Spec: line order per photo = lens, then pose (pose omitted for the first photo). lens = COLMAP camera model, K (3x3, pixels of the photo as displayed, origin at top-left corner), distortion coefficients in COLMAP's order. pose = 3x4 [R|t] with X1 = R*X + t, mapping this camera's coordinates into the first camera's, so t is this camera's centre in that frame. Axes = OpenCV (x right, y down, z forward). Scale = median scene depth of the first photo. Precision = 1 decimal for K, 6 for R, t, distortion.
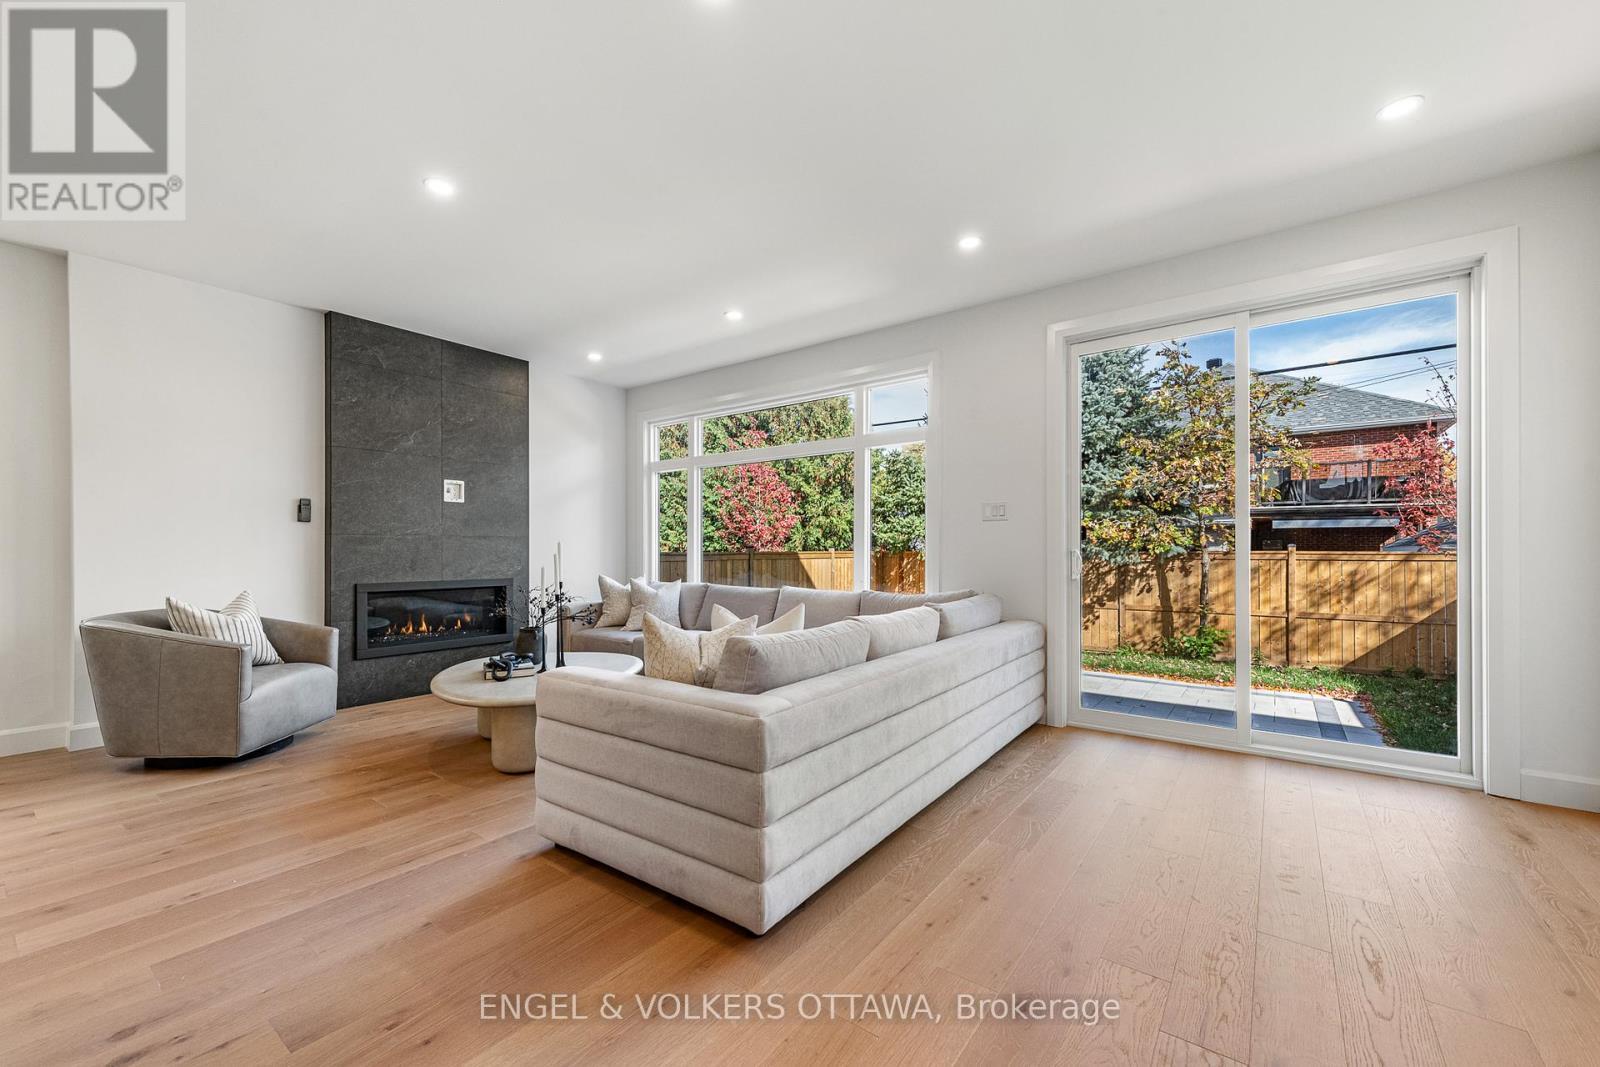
lens RADIAL K [[648.3, 0, 800.8], [0, 648.3, 541.3], [0, 0, 1]] dist [0.018938, 0.000012]
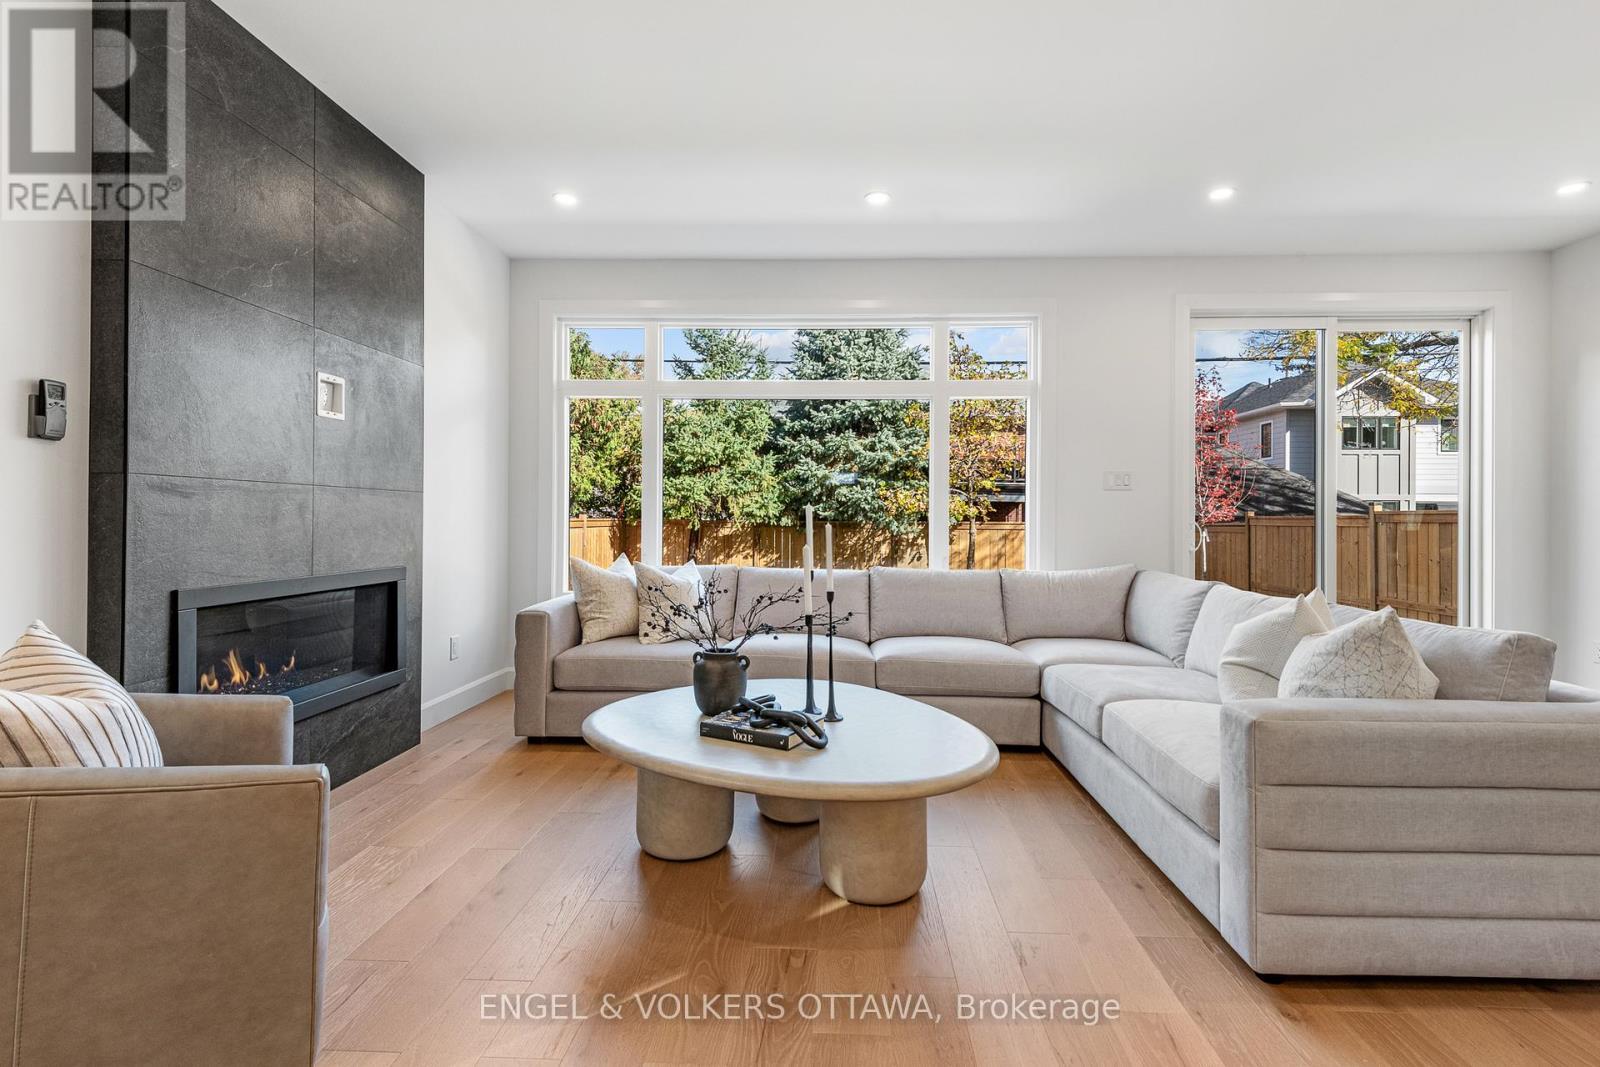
lens RADIAL K [[732.3, 0, 814.7], [0, 732.3, 515.4], [0, 0, 1]] dist [0.022457, -0.007326]
pose [[0.811475, 0.010287, 0.584297, -0.532587], [-0.016942, 0.999839, 0.005927, 0.004442], [-0.584142, -0.014709, 0.811518, 0.307069]]
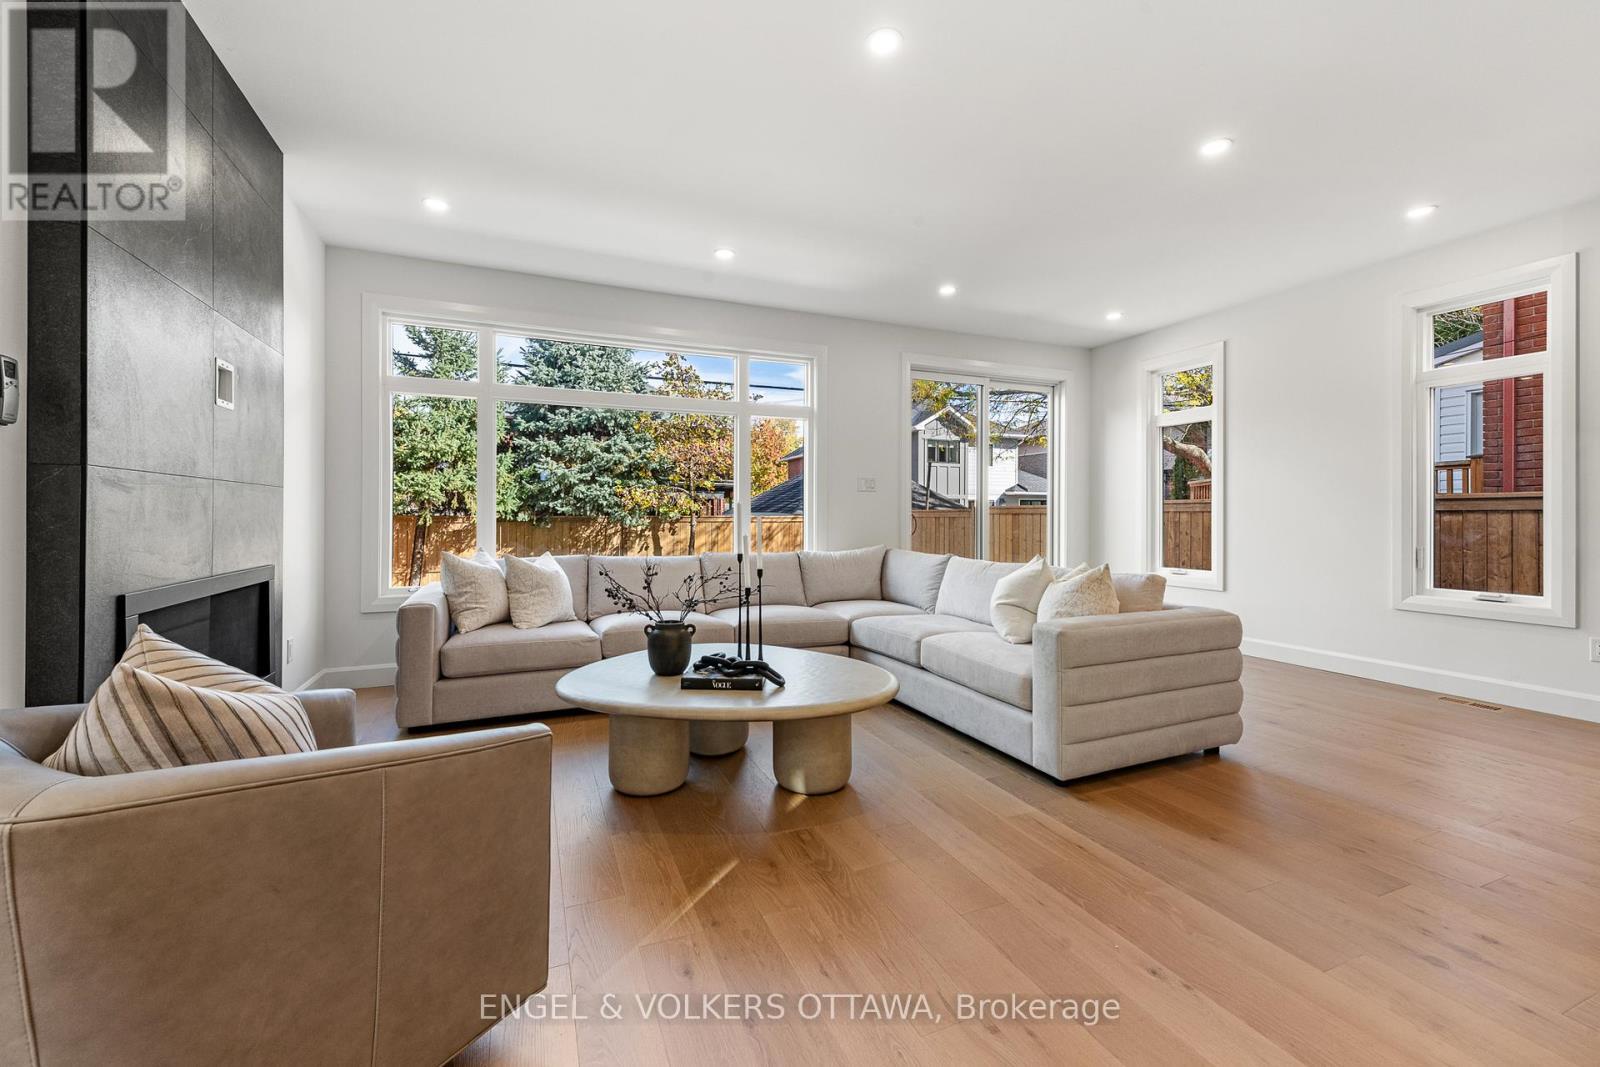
lens RADIAL K [[647.3, 0, 782.5], [0, 647.3, 515.8], [0, 0, 1]] dist [0.016781, -0.000145]
pose [[0.494614, 0.000674, 0.869112, -0.703514], [-0.014703, 0.999863, 0.007592, 0.007357], [-0.868988, -0.016534, 0.494557, 0.399467]]
